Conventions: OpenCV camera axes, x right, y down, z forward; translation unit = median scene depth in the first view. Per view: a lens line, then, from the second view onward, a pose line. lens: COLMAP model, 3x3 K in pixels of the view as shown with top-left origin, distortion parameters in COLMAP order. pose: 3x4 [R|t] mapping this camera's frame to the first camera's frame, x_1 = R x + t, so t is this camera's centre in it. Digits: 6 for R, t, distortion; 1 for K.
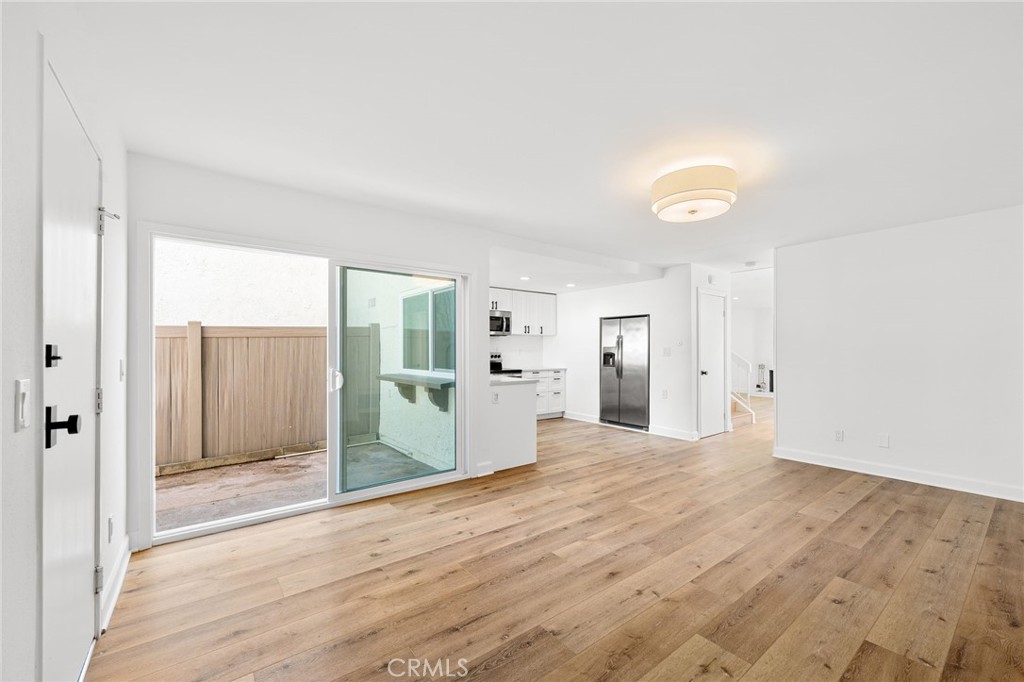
lens RADIAL K [[410.4, 0, 516.1], [0, 410.4, 347.6], [0, 0, 1]] dist [-0.001969, -0.000700]
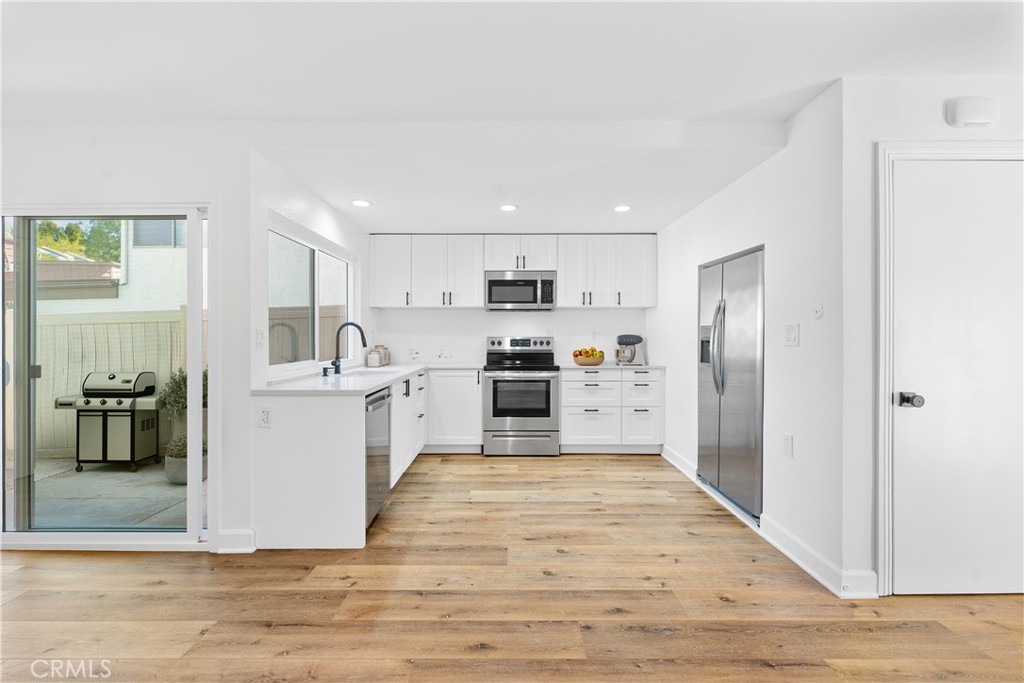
lens RADIAL K [[452.7, 0, 510.7], [0, 452.7, 336.7], [0, 0, 1]] dist [-0.004058, -0.000573]
pose [[0.792247, 0.001376, -0.610200, 0.385482], [0.005267, 0.999945, 0.009092, 0.005312], [0.610178, -0.010417, 0.792196, 0.468921]]
